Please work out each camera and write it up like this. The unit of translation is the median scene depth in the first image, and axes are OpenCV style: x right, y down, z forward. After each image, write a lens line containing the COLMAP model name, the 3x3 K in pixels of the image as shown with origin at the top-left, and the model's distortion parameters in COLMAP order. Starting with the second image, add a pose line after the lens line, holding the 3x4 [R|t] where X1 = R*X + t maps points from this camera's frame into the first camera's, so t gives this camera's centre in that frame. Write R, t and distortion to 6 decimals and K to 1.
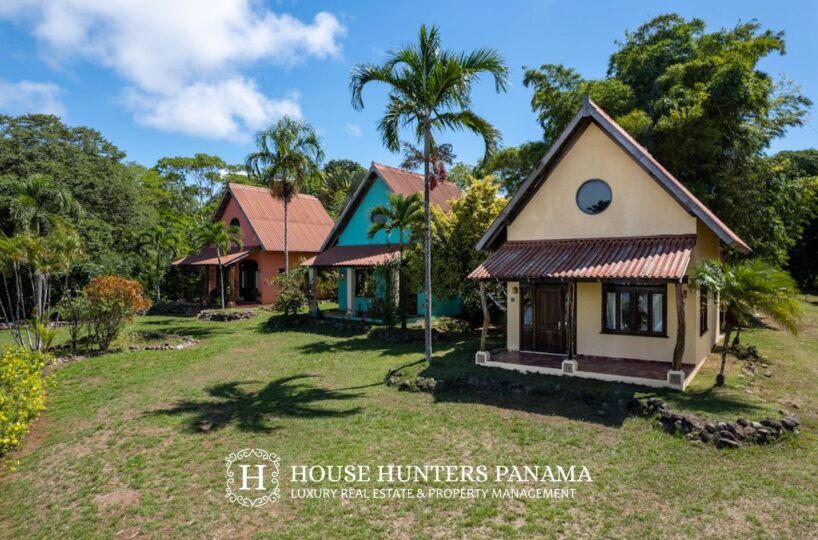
lens RADIAL K [[517.3, 0, 409.0], [0, 517.3, 270.0], [0, 0, 1]] dist [-0.038191, 0.001662]
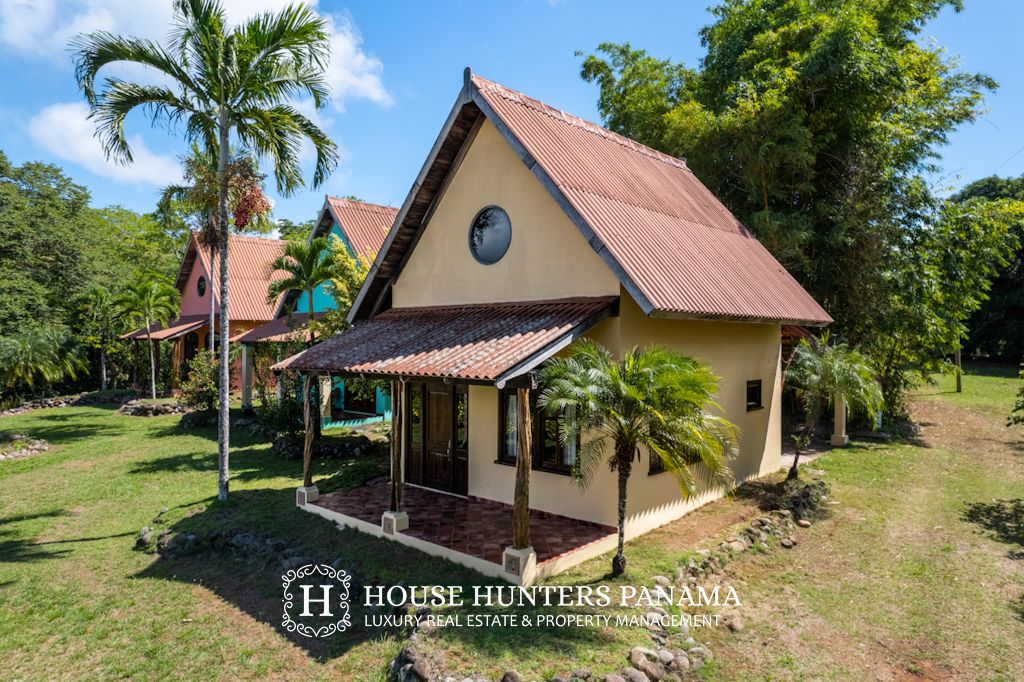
lens RADIAL K [[650.3, 0, 512.0], [0, 650.3, 341.0], [0, 0, 1]] dist [-0.050603, 0.001033]
pose [[0.993486, 0.001317, -0.113948, 0.336894], [-0.000604, 0.999980, 0.006290, -0.016954], [0.113954, -0.006181, 0.993467, 0.176145]]
